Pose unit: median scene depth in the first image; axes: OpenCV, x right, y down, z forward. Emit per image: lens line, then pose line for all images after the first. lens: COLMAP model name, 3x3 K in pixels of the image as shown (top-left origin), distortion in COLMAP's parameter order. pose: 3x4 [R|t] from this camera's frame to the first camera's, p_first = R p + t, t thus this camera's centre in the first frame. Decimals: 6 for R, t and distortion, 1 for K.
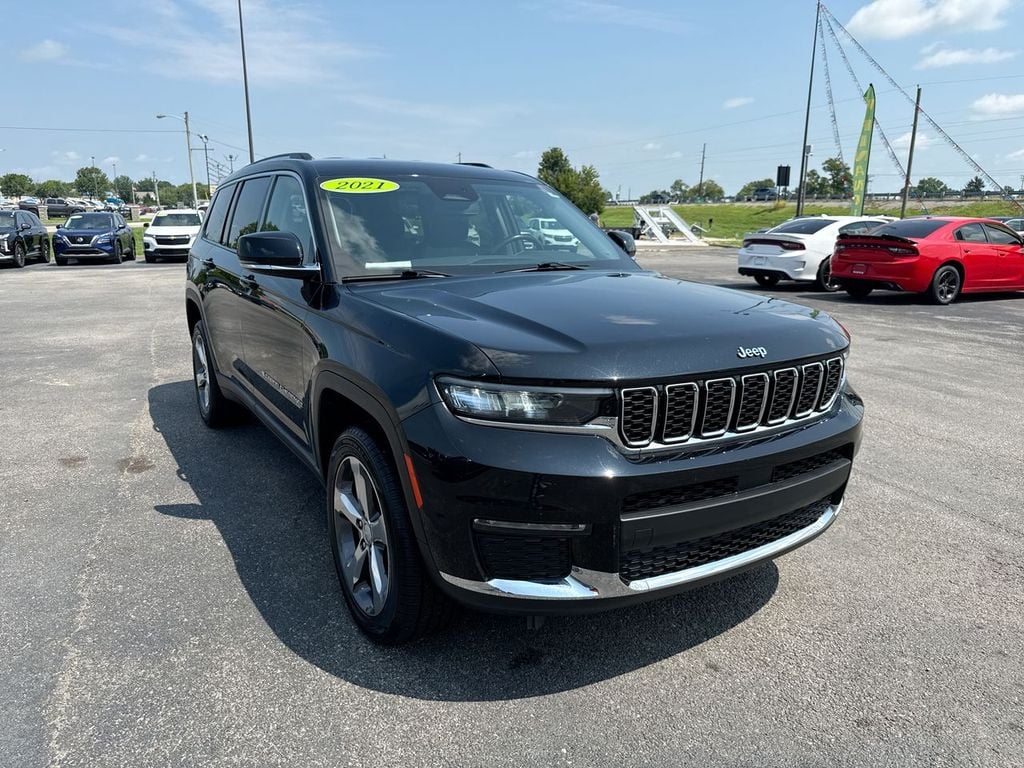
lens RADIAL K [[692.4, 0, 502.9], [0, 692.4, 389.0], [0, 0, 1]] dist [0.021459, -0.026423]
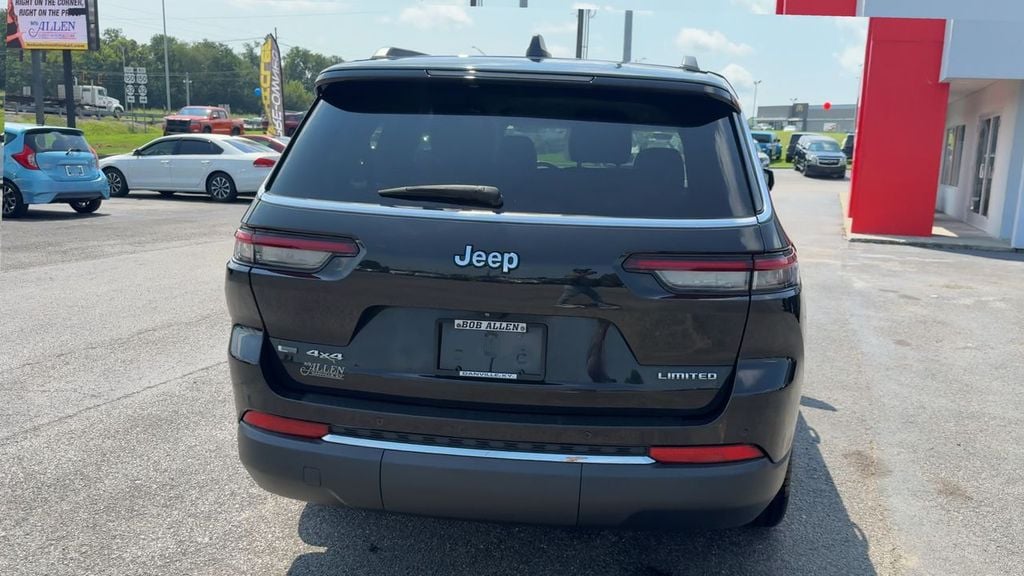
lens RADIAL K [[846.6, 0, 586.1], [0, 846.6, 328.4], [0, 0, 1]] dist [0.050466, -0.076564]
pose [[-0.784110, -0.158132, 0.600137, -1.256048], [0.114597, 0.913476, 0.390421, -0.687313], [-0.609949, 0.374907, -0.698145, 2.741900]]
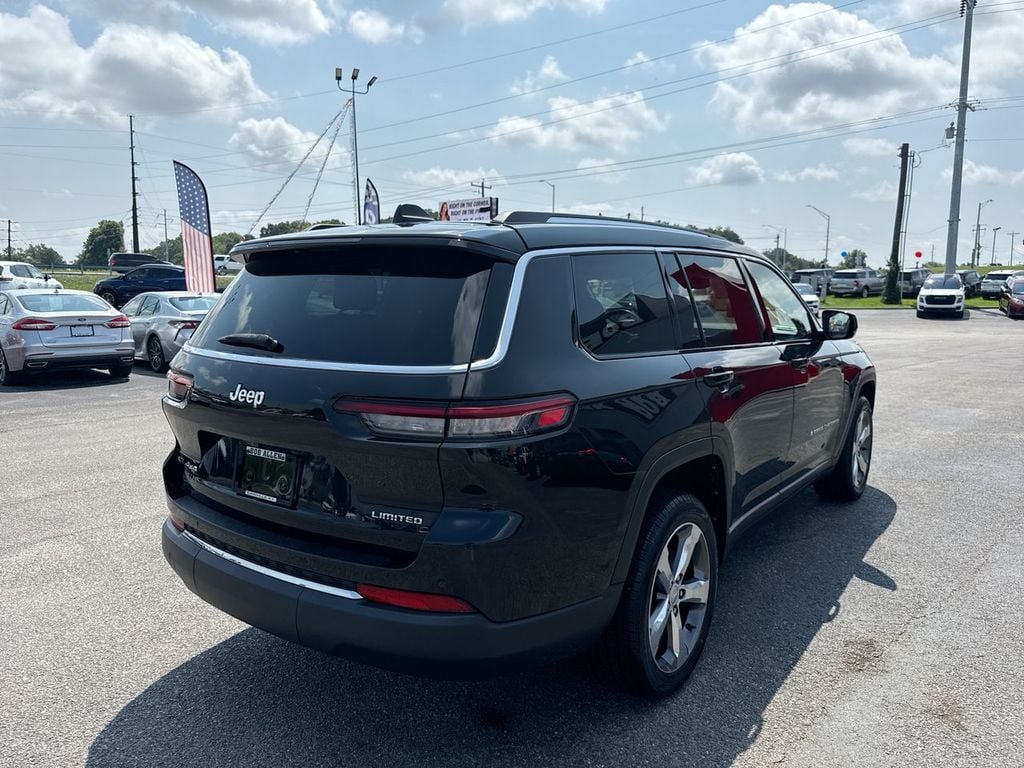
lens RADIAL K [[741.7, 0, 503.1], [0, 741.7, 389.2], [0, 0, 1]] dist [0.034299, -0.046227]
pose [[-0.368330, -0.124953, 0.921260, -1.548606], [0.220584, 0.950885, 0.217163, -0.570057], [-0.903148, 0.283203, -0.322676, 2.230259]]
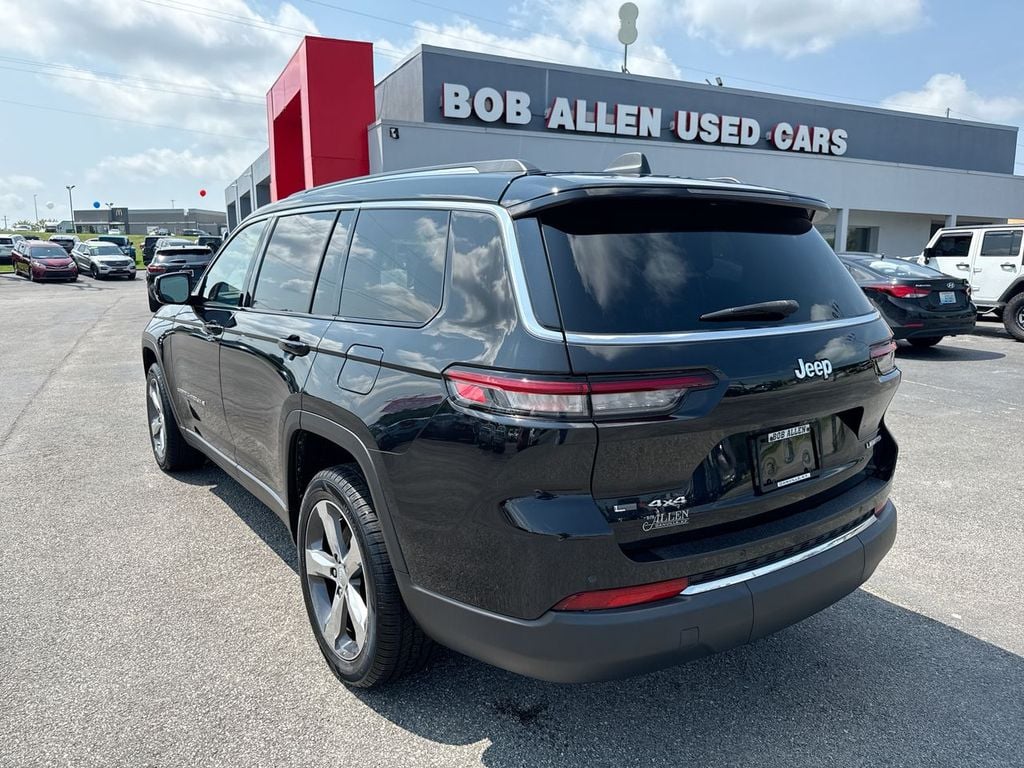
lens RADIAL K [[741.7, 0, 515.1], [0, 741.7, 391.5], [0, 0, 1]] dist [0.034299, -0.046227]
pose [[-0.998680, 0.013256, -0.049624, -0.373050], [-0.008465, 0.910436, 0.413563, -0.725702], [0.050662, 0.413437, -0.909122, 2.875878]]
